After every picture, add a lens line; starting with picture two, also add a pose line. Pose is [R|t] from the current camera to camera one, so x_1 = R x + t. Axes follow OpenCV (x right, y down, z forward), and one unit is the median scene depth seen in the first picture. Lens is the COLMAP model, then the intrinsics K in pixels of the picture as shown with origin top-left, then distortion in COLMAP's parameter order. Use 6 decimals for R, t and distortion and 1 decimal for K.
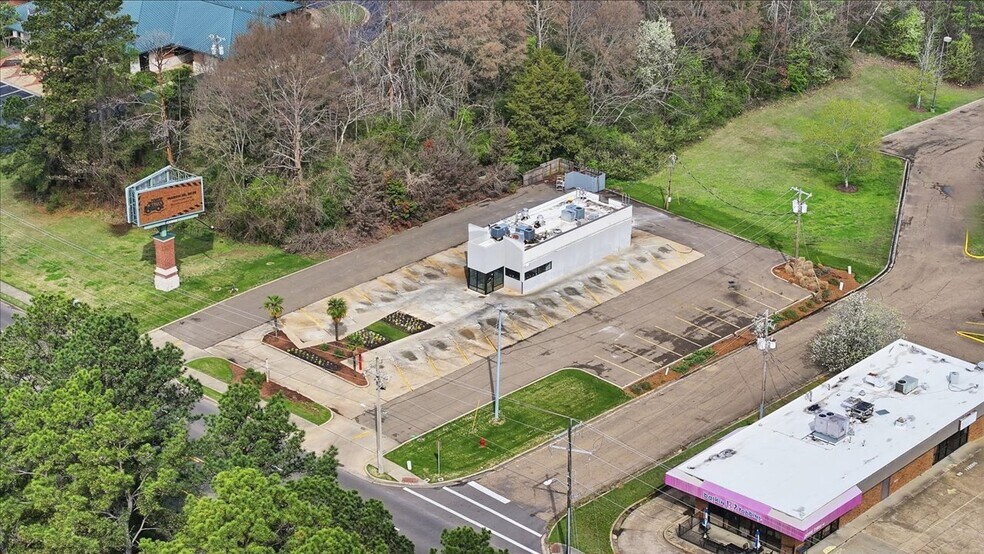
lens RADIAL K [[1969.0, 0, 498.4], [0, 1969.0, 279.5], [0, 0, 1]] dist [-0.215174, 0.955949]
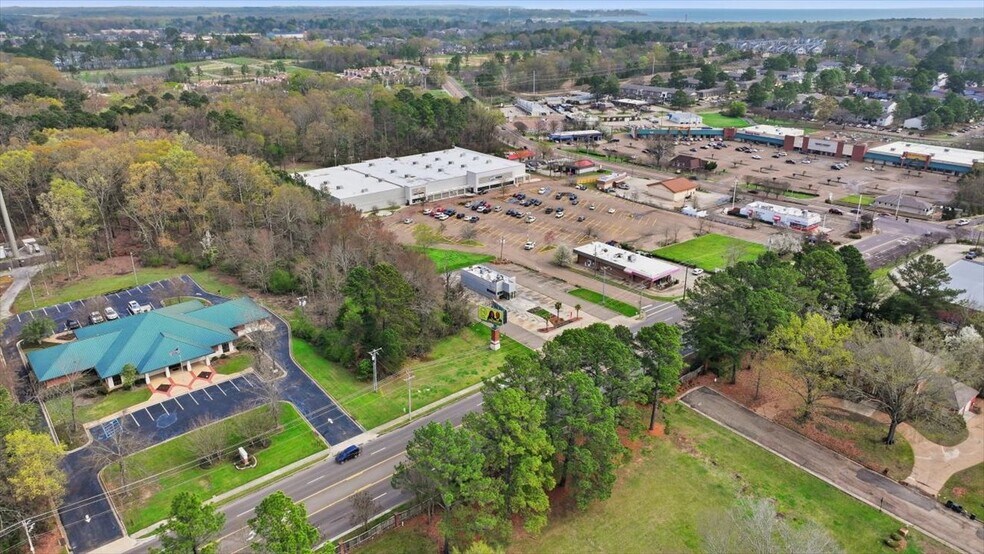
lens RADIAL K [[692.4, 0, 496.0], [0, 692.4, 274.1], [0, 0, 1]] dist [0.004751, 0.007595]
pose [[0.130160, -0.364800, 0.921943, -0.960180], [0.398711, 0.870615, 0.288200, -0.336323], [-0.907793, 0.330077, 0.258769, 0.749744]]
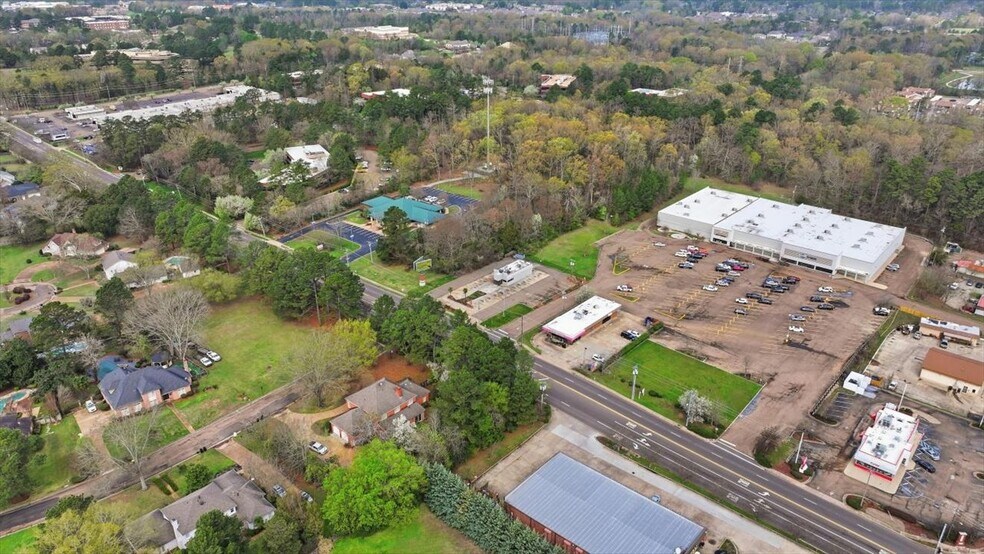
lens RADIAL K [[692.4, 0, 496.0], [0, 692.4, 274.1], [0, 0, 1]] dist [0.004751, 0.007595]
pose [[0.999469, -0.013186, 0.029786, -0.056021], [0.012802, 0.999833, 0.013063, -0.037462], [-0.029953, -0.012675, 0.999471, -0.492148]]
